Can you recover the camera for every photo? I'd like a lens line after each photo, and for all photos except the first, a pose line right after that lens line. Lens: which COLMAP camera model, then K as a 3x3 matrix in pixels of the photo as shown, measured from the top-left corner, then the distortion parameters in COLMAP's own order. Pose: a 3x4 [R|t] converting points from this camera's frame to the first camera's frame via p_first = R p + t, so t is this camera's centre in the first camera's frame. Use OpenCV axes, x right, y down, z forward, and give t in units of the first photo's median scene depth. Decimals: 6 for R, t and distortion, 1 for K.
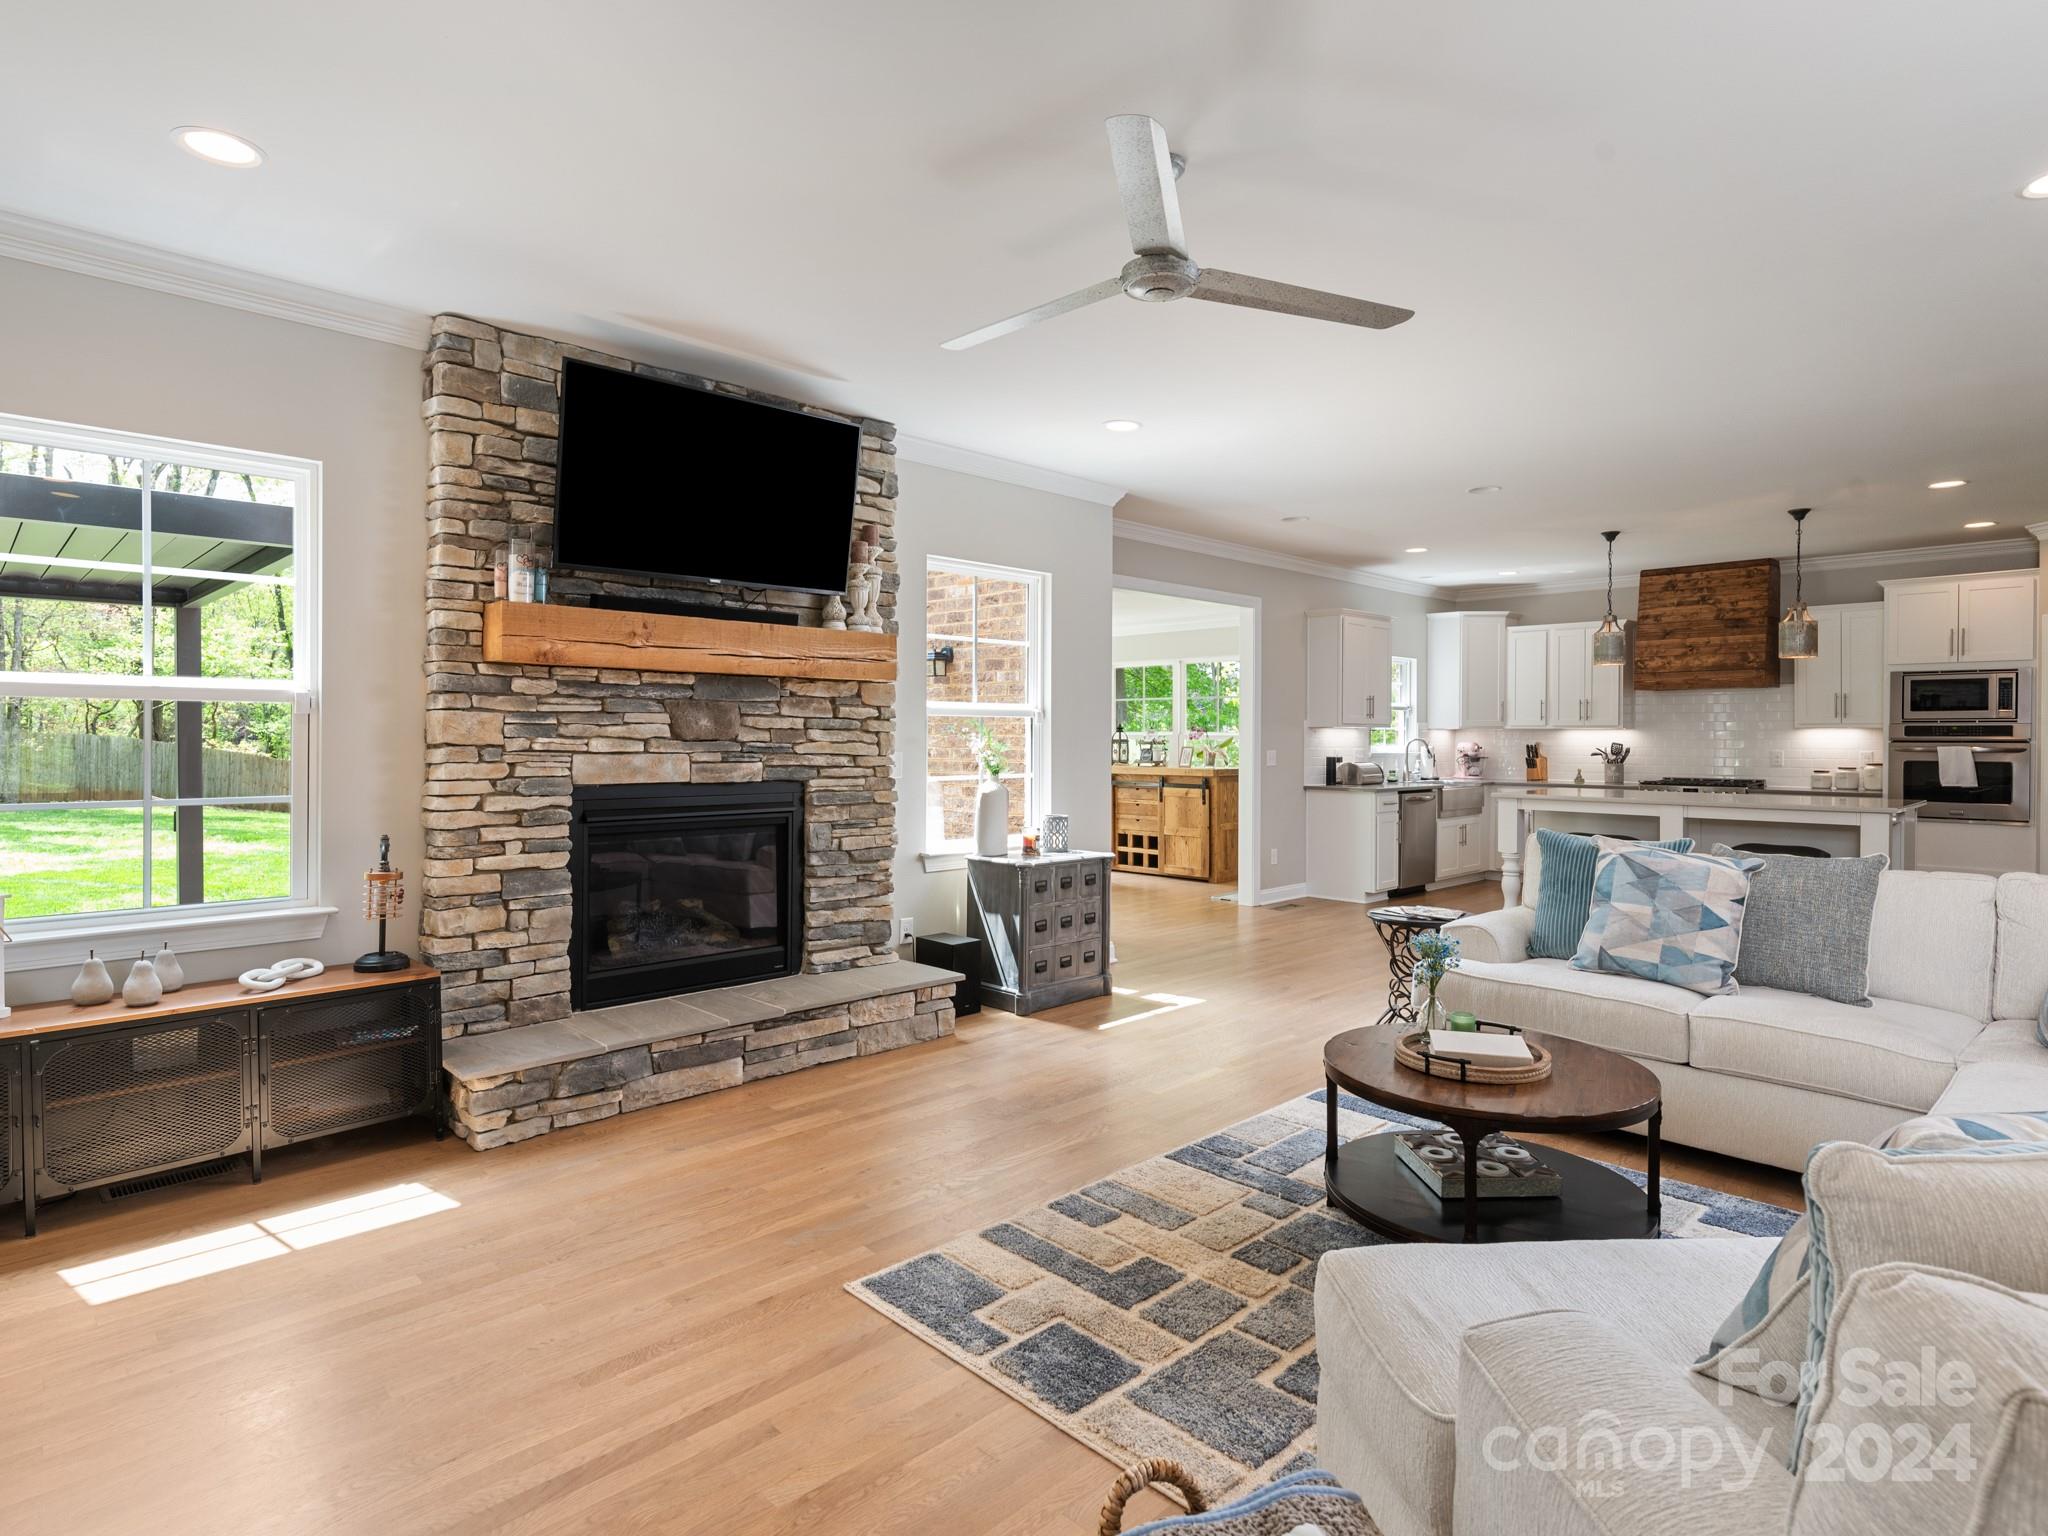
lens RADIAL K [[1099.6, 0, 1017.7], [0, 1099.6, 740.0], [0, 0, 1]] dist [-0.002075, -0.000801]
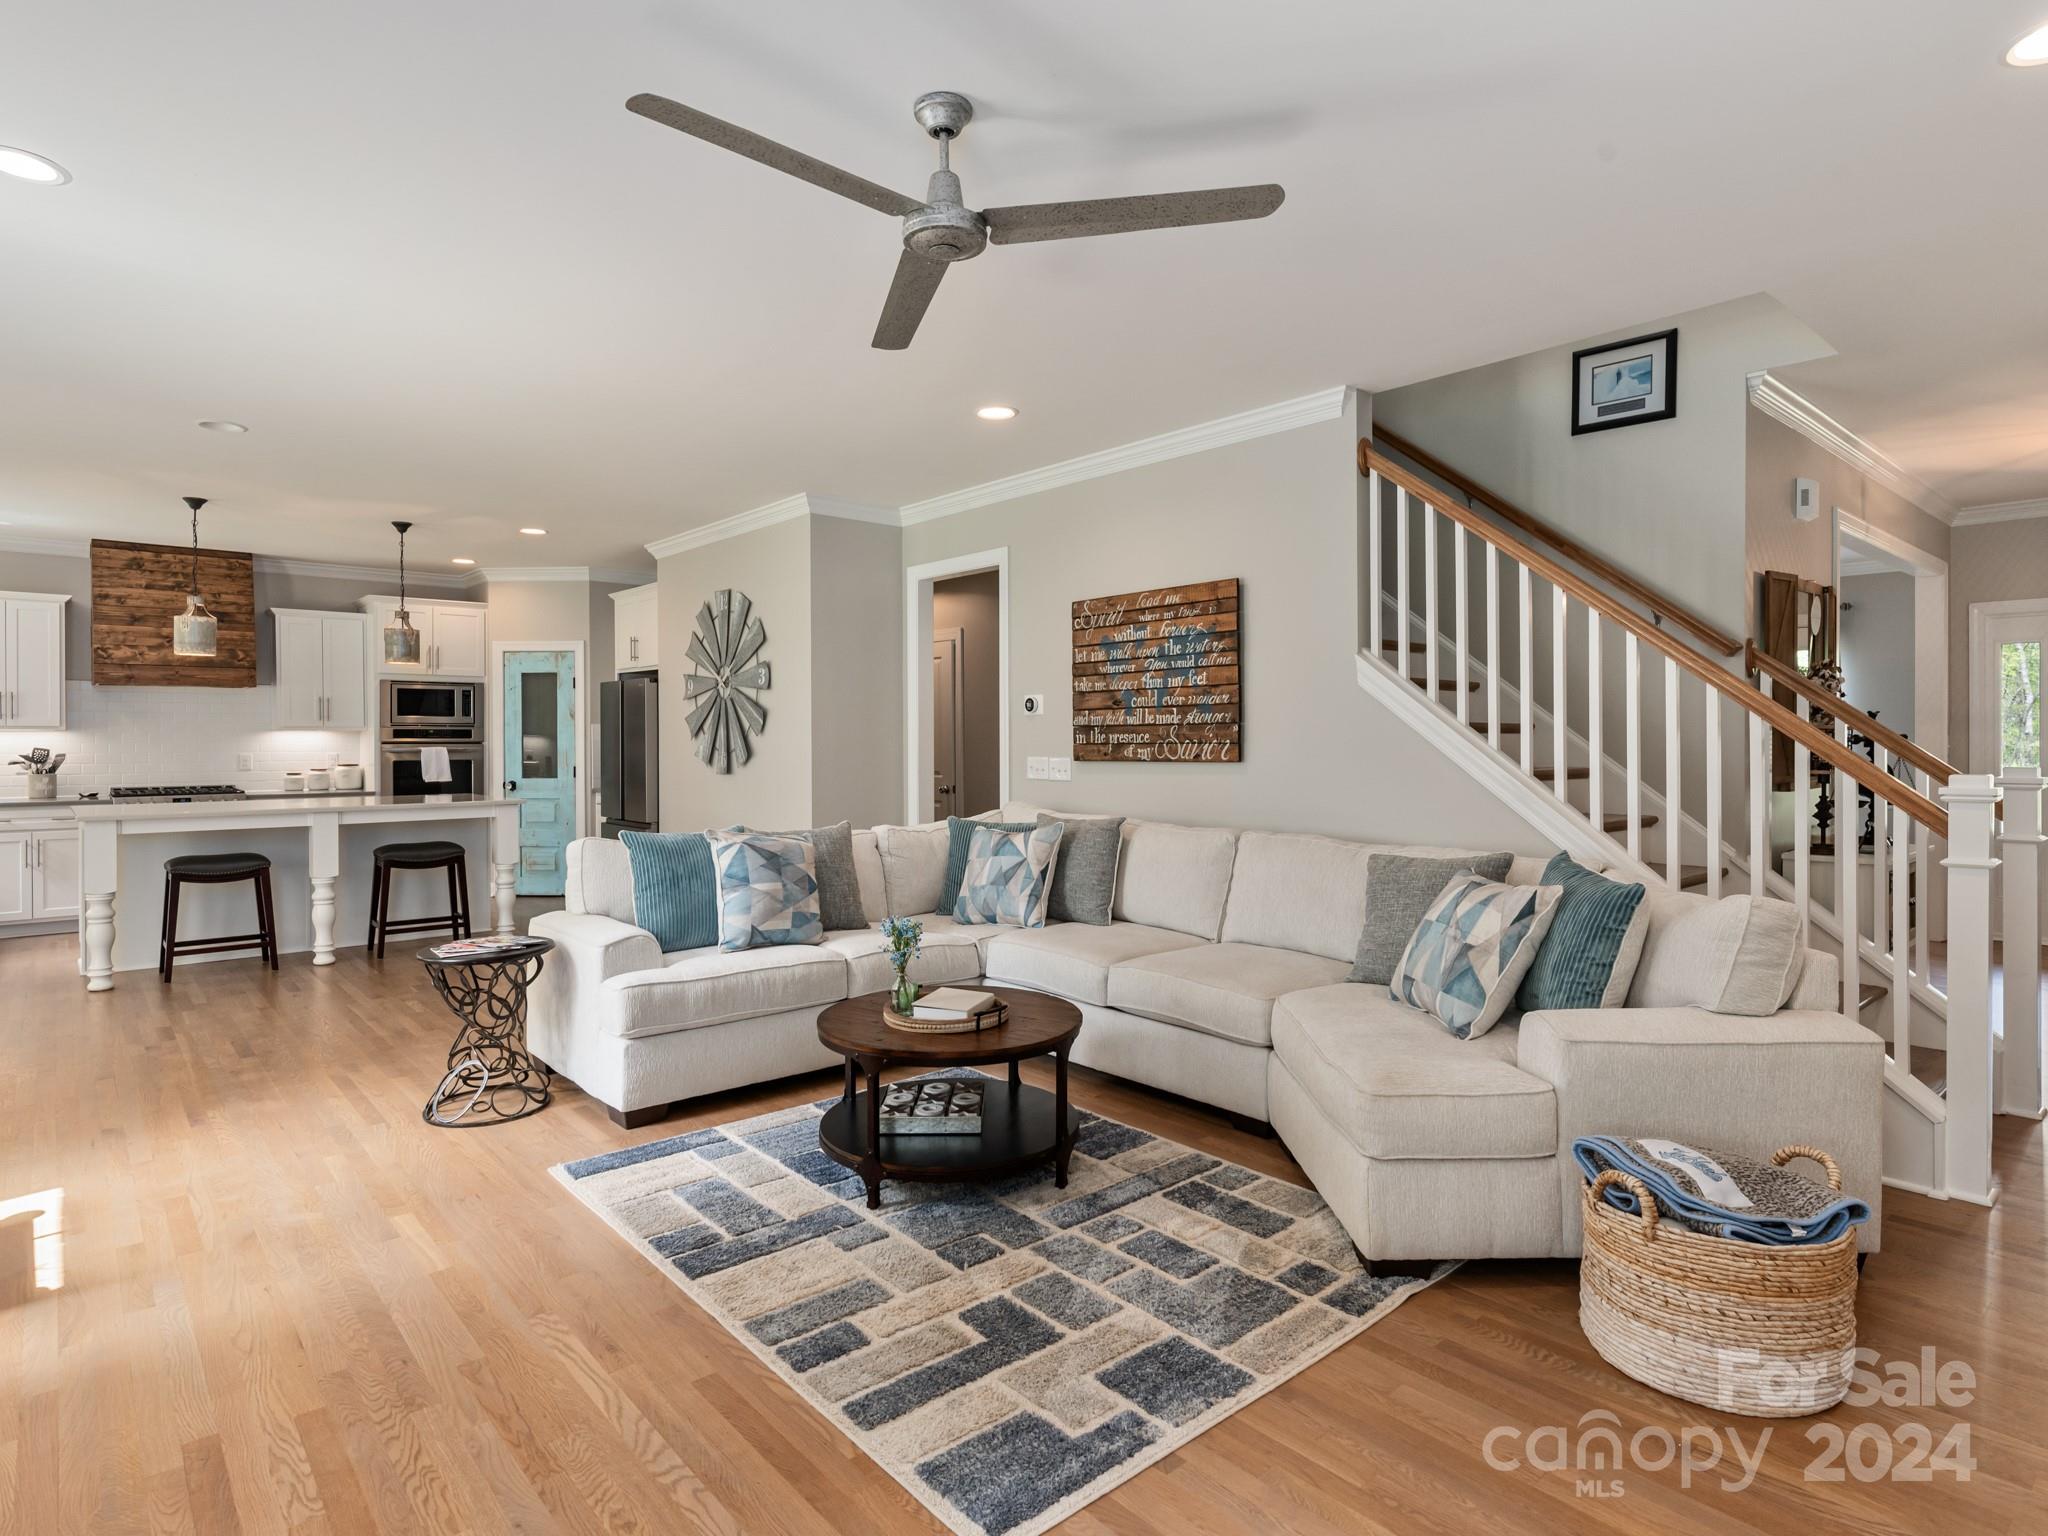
lens RADIAL K [[1099.6, 0, 1027.0], [0, 1099.6, 746.2], [0, 0, 1]] dist [-0.002075, -0.000801]
pose [[0.044288, -0.009659, 0.998972, -0.428753], [0.006292, 0.999936, 0.009390, -0.003125], [-0.998999, 0.005870, 0.044345, 0.494124]]
